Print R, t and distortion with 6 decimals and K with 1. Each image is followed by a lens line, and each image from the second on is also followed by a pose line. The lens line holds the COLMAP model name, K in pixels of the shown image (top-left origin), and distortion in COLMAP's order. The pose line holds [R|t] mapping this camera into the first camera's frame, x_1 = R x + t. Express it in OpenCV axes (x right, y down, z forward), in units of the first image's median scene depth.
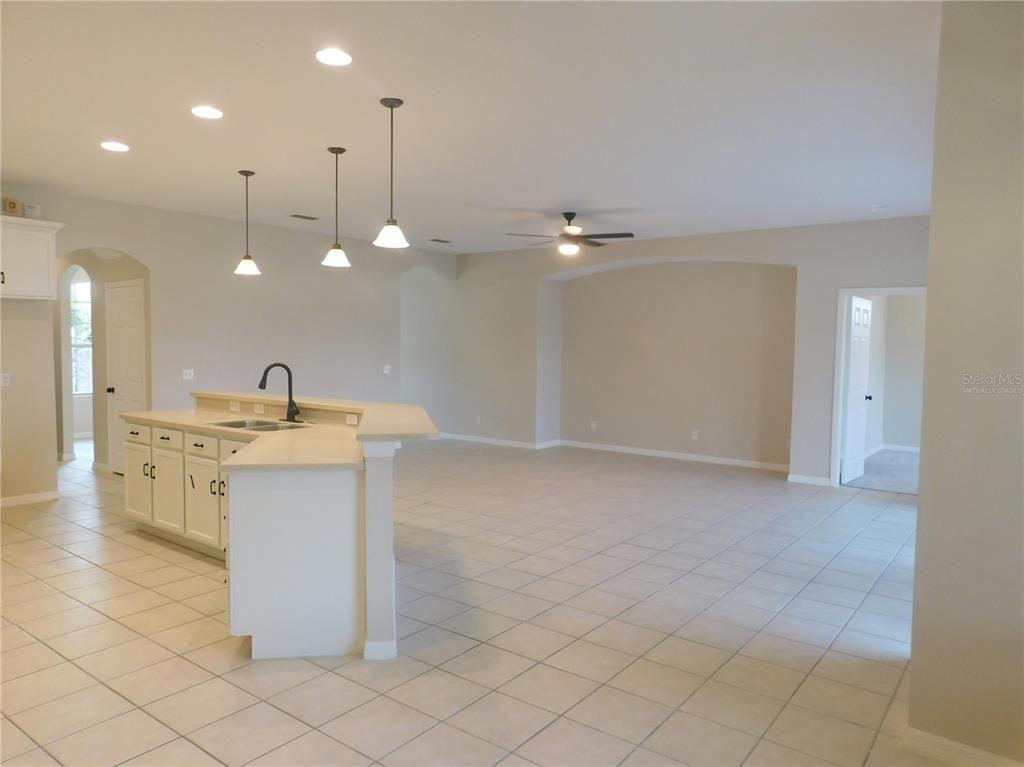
lens RADIAL K [[700.7, 0, 518.5], [0, 700.7, 382.8], [0, 0, 1]] dist [-0.036734, -0.000380]
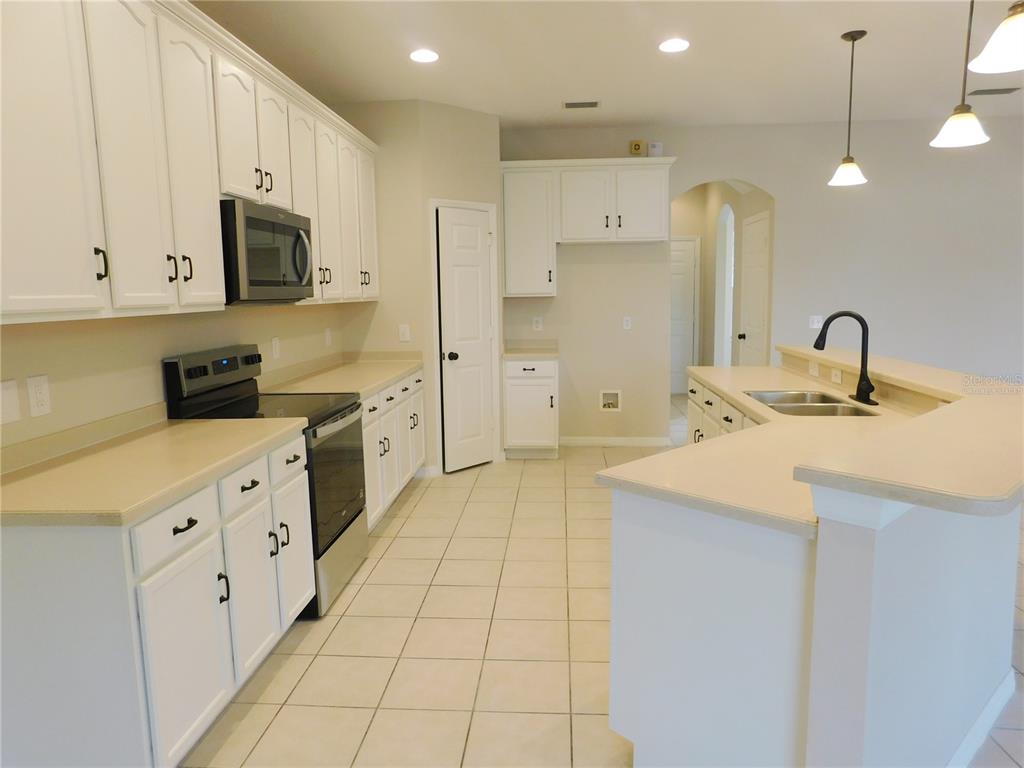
lens RADIAL K [[679.4, 0, 512.0], [0, 679.4, 384.0], [0, 0, 1]] dist [-0.030410, 0.002477]
pose [[0.526903, 0.103019, -0.843659, 0.029244], [-0.029278, 0.994238, 0.103121, -0.014728], [0.849421, -0.029634, 0.526883, 0.347116]]
